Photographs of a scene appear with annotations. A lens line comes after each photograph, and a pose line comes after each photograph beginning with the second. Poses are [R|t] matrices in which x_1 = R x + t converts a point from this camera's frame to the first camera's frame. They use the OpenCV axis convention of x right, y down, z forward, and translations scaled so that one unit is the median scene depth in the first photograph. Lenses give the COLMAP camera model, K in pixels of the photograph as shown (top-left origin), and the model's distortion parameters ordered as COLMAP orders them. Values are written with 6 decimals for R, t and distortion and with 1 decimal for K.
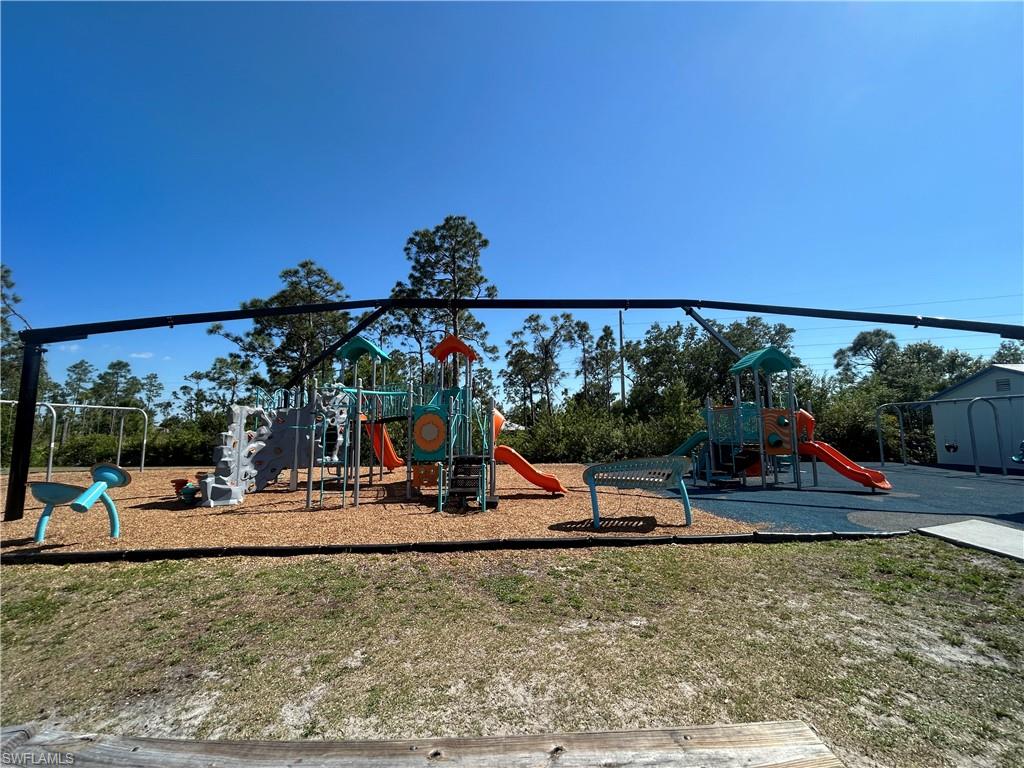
lens RADIAL K [[413.7, 0, 512.0], [0, 413.7, 384.0], [0, 0, 1]] dist [-0.000124, -0.000196]
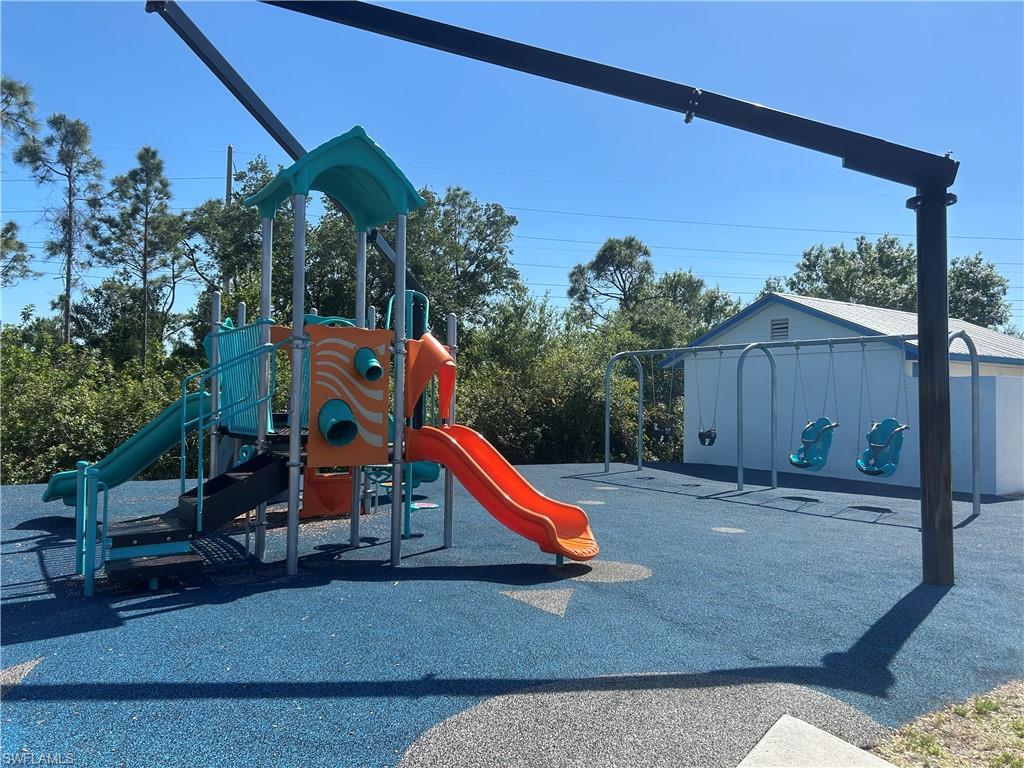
lens RADIAL K [[762.0, 0, 512.2], [0, 762.0, 381.3], [0, 0, 1]] dist [0.051059, -0.058125]
pose [[0.837041, 0.035458, 0.545990, 0.173472], [-0.083342, 0.994516, 0.063182, 0.023021], [-0.540755, -0.098390, 0.835406, 0.177287]]
